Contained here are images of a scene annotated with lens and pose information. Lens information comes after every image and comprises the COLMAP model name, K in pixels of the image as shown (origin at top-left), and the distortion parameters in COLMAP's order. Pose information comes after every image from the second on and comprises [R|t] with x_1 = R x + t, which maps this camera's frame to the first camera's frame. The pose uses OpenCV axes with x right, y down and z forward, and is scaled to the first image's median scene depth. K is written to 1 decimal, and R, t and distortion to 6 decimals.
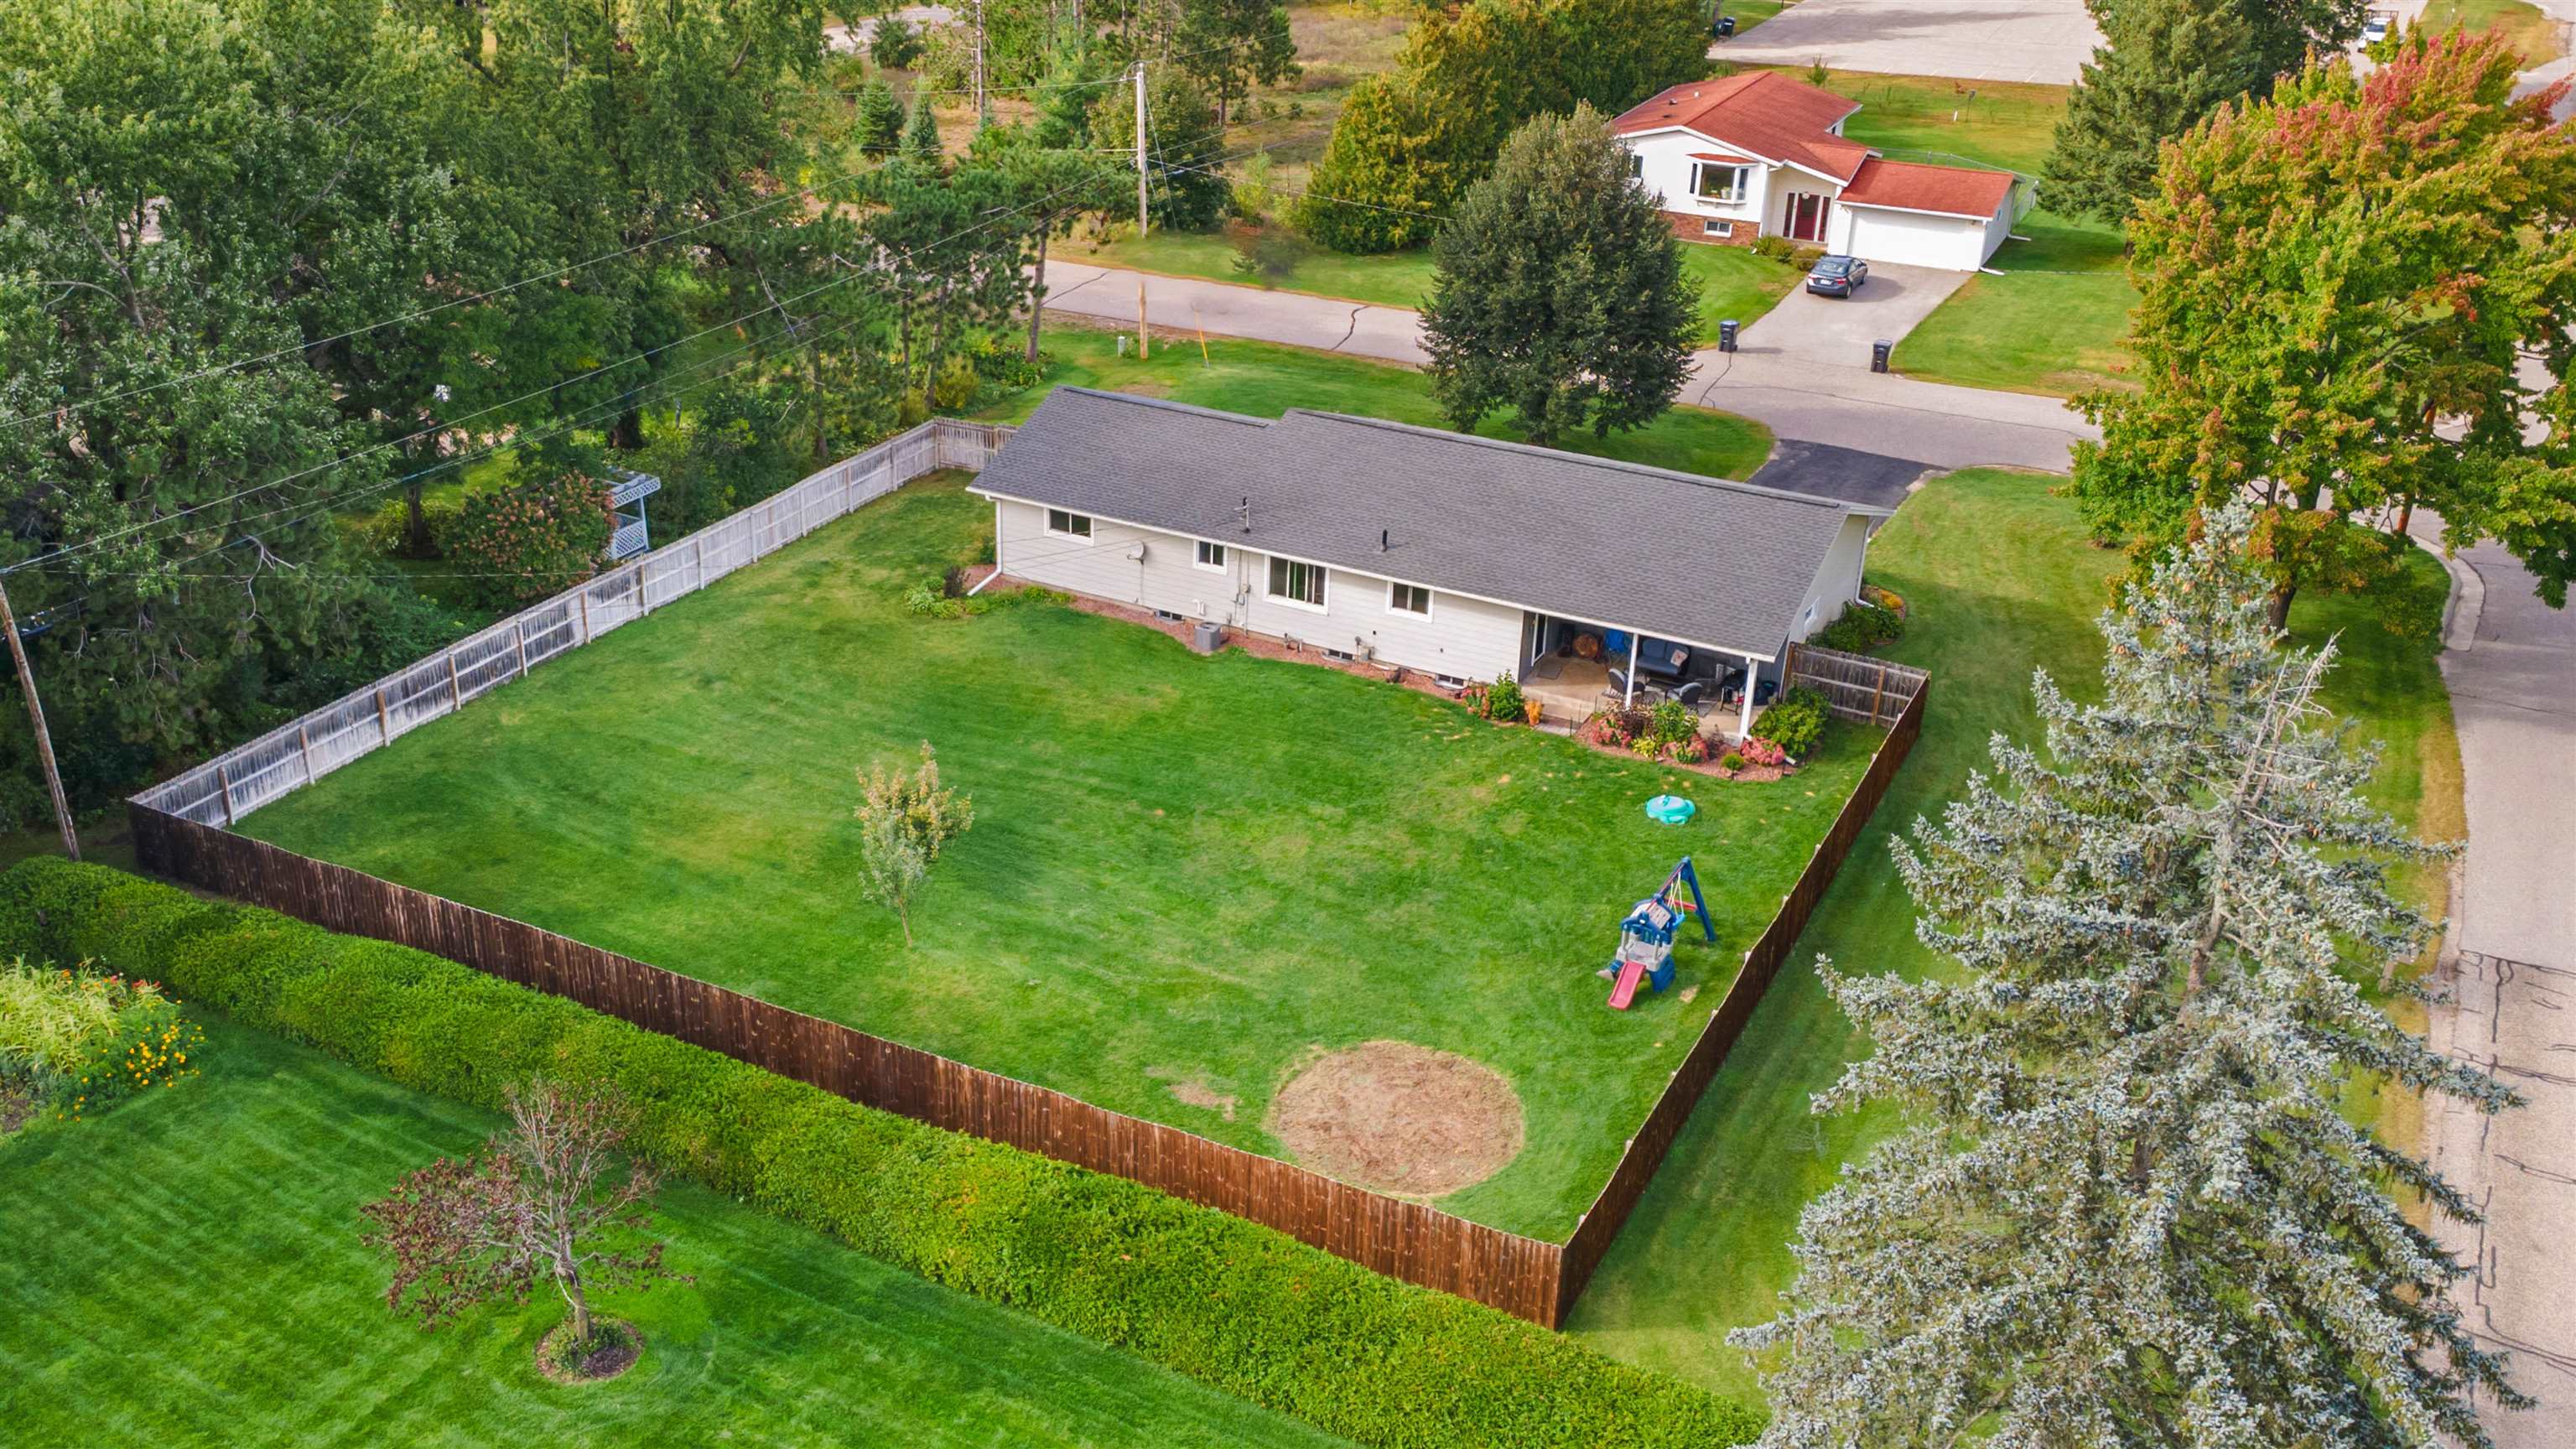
lens RADIAL K [[2196.8, 0, 1131.3], [0, 2196.8, 845.5], [0, 0, 1]] dist [0.014342, 0.015200]
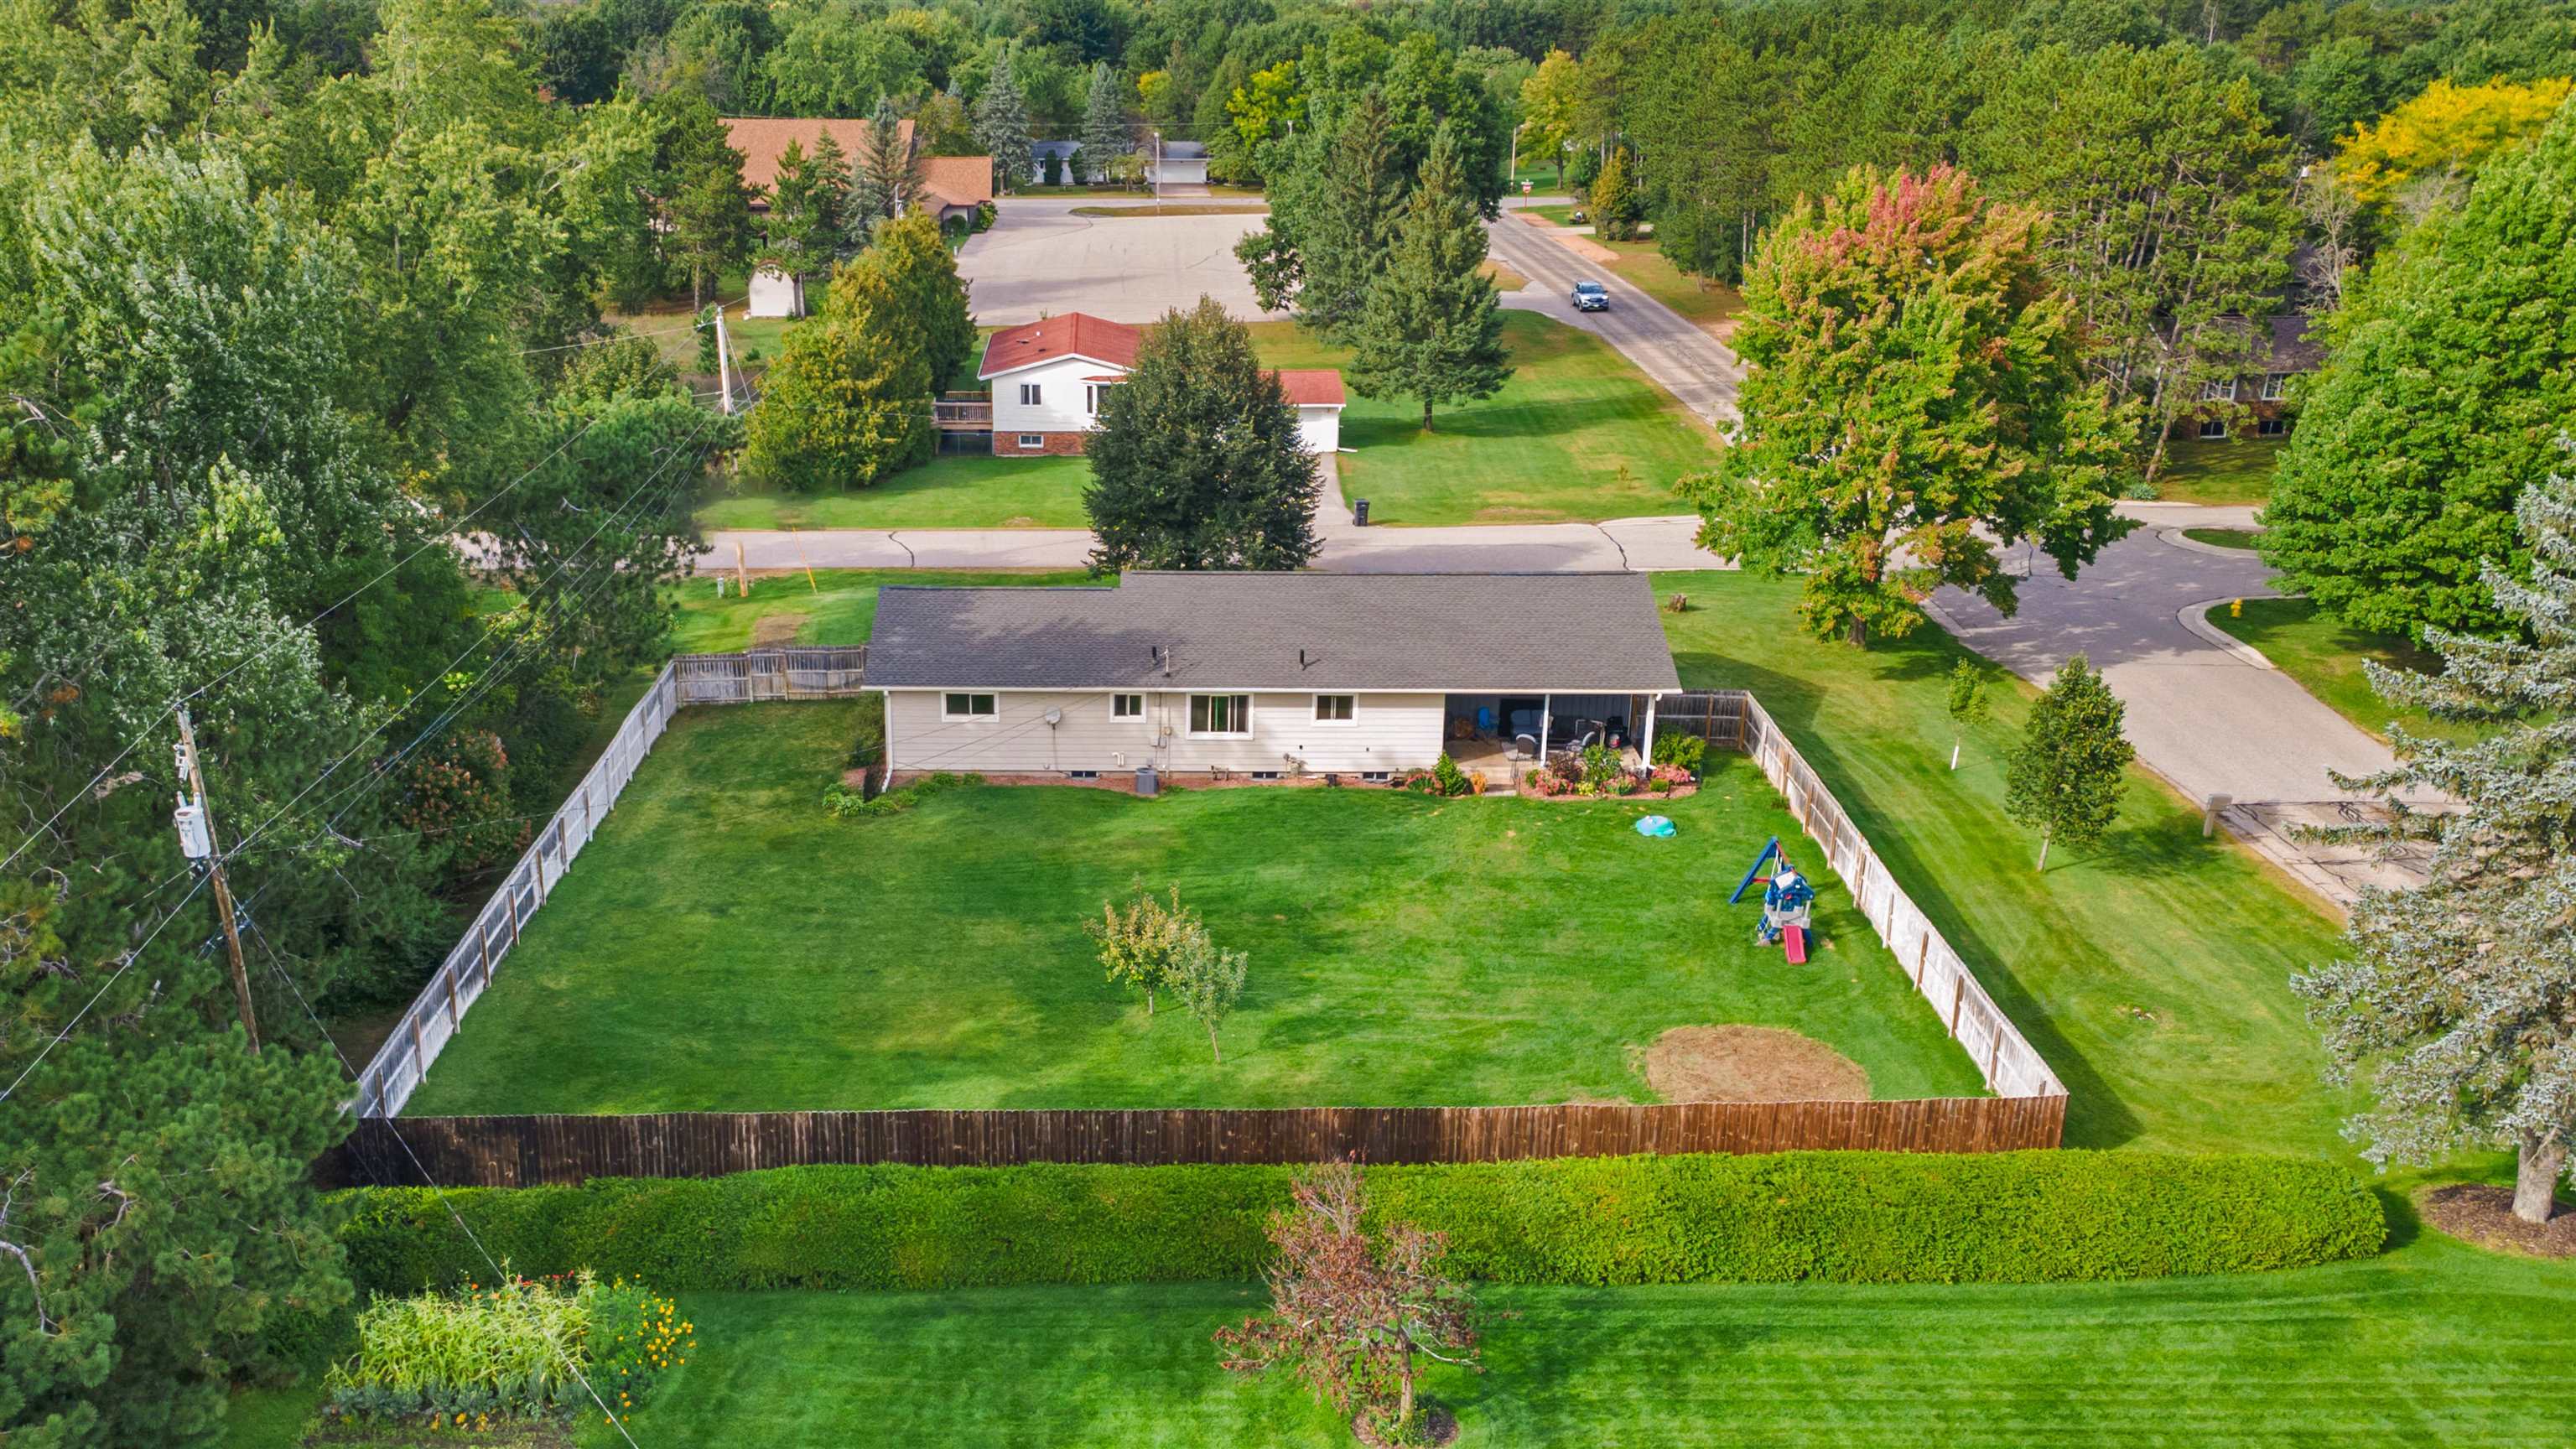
lens RADIAL K [[2196.8, 0, 1131.3], [0, 2196.8, 845.5], [0, 0, 1]] dist [0.014342, 0.015200]
pose [[0.874120, -0.180360, 0.450982, -0.452537], [0.242432, 0.966583, -0.083333, 0.019313], [-0.420881, 0.182176, 0.888634, 0.087034]]
